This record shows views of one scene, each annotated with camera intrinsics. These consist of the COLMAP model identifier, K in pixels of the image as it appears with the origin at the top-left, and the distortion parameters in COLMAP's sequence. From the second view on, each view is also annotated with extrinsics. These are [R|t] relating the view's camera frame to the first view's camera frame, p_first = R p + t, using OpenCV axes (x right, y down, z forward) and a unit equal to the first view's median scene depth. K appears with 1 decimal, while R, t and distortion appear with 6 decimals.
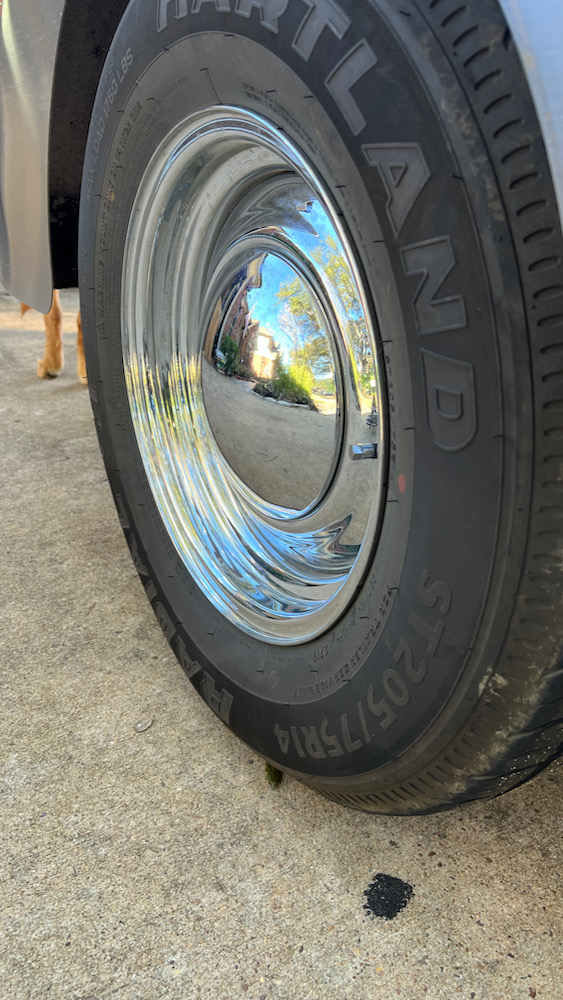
lens RADIAL K [[747.8, 0, 281.5], [0, 747.8, 500.0], [0, 0, 1]] dist [0.006239, -0.046280]
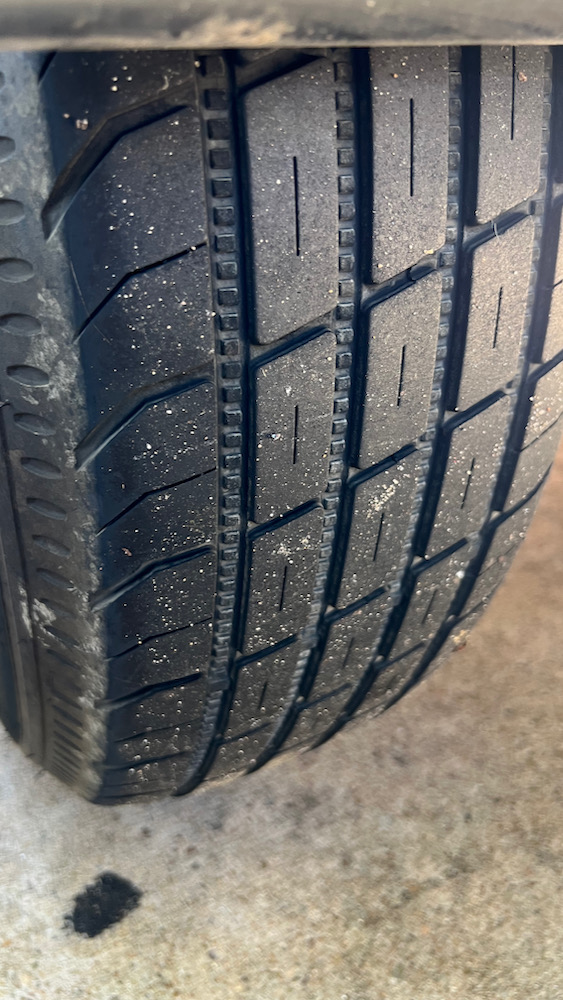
lens RADIAL K [[747.8, 0, 281.5], [0, 747.8, 500.0], [0, 0, 1]] dist [0.006239, -0.046280]
pose [[0.997009, 0.046852, -0.061458, 0.355749], [-0.042728, 0.996852, 0.066785, 0.077236], [0.064393, -0.063959, 0.995873, 0.312442]]
